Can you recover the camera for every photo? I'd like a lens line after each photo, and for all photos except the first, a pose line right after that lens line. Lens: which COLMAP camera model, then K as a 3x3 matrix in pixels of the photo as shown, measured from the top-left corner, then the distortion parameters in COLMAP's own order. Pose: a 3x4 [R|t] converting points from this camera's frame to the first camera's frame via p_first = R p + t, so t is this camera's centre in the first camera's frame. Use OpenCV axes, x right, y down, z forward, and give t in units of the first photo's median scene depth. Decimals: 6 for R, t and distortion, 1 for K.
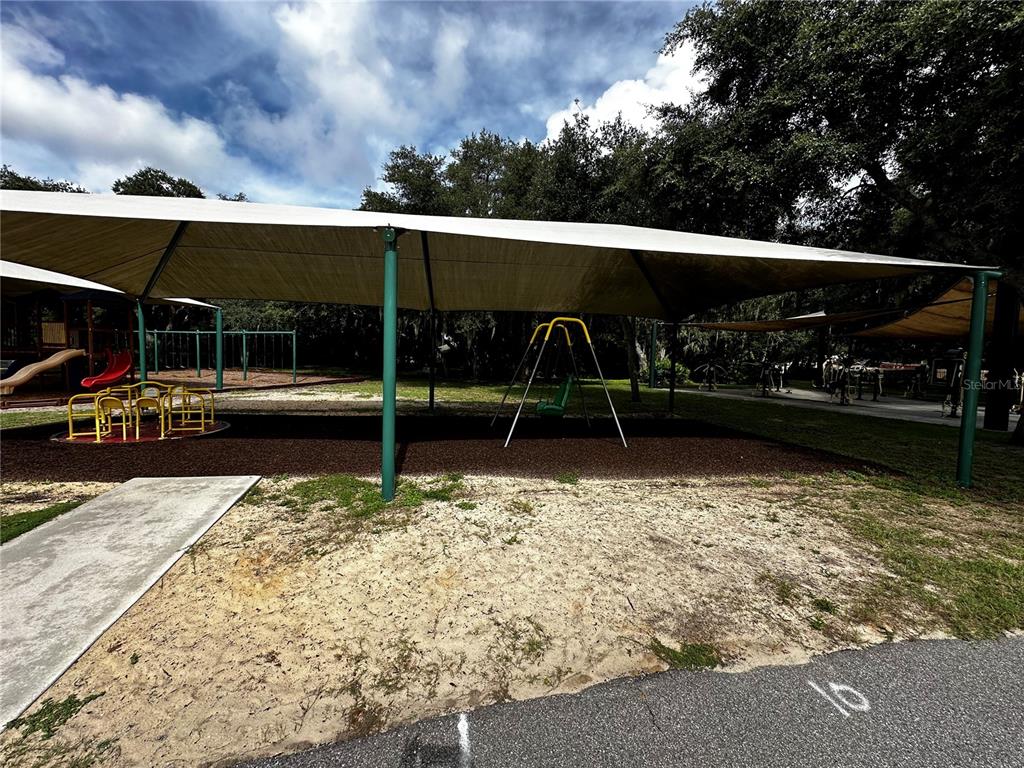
lens RADIAL K [[408.1, 0, 510.7], [0, 408.1, 384.4], [0, 0, 1]] dist [-0.002009, 0.000881]
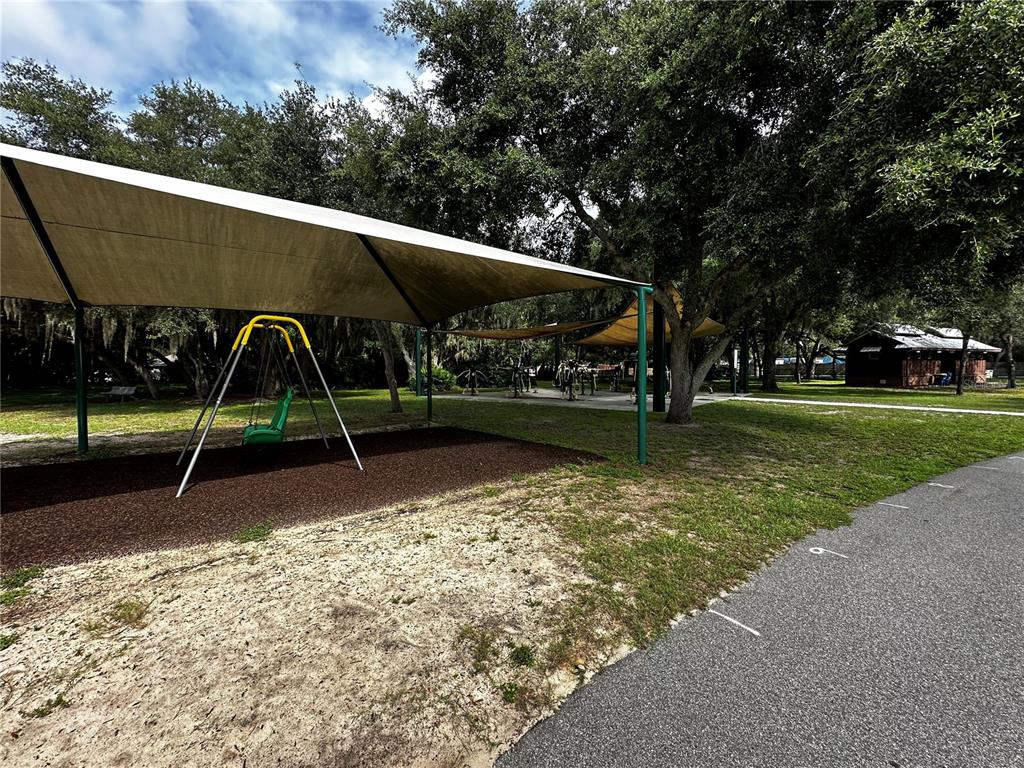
lens RADIAL K [[408.1, 0, 510.7], [0, 408.1, 384.4], [0, 0, 1]] dist [-0.002009, 0.000881]
pose [[0.865048, -0.049589, 0.499233, 0.190034], [0.060253, 0.998169, -0.005256, -0.001381], [-0.498059, 0.034627, 0.866452, 0.145091]]
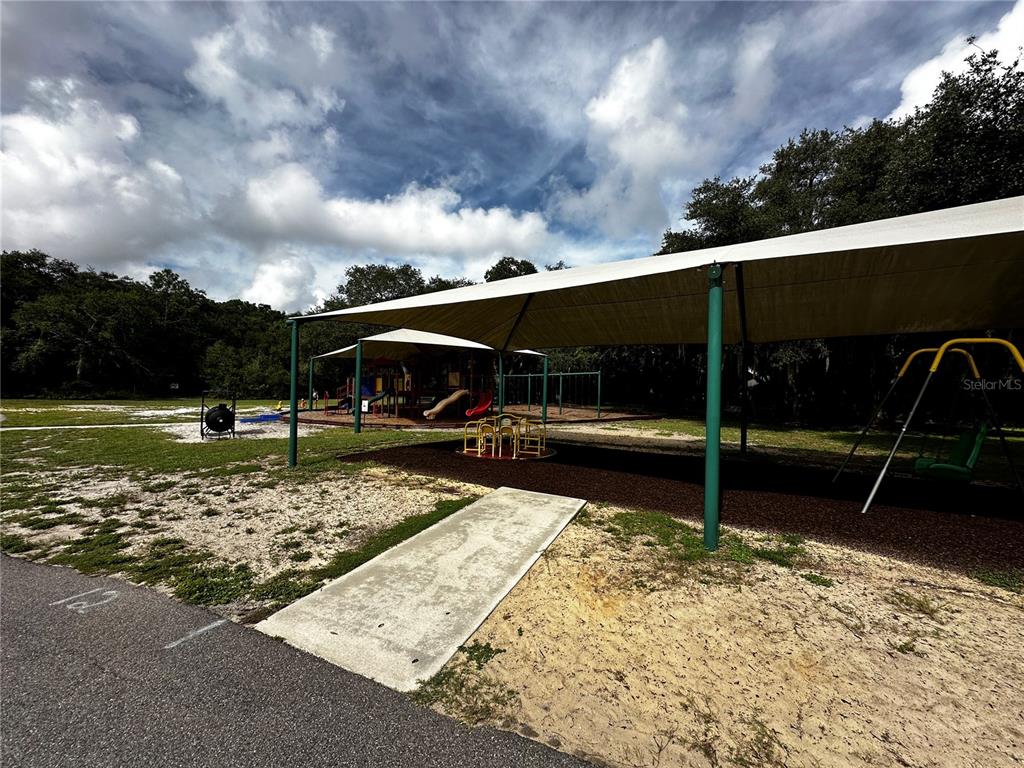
lens RADIAL K [[408.1, 0, 510.7], [0, 408.1, 384.4], [0, 0, 1]] dist [-0.002009, 0.000881]
pose [[0.774455, -0.016947, -0.632402, -0.050398], [-0.040877, 0.996212, -0.076755, -0.000961], [0.631307, 0.085294, 0.770829, -0.031202]]
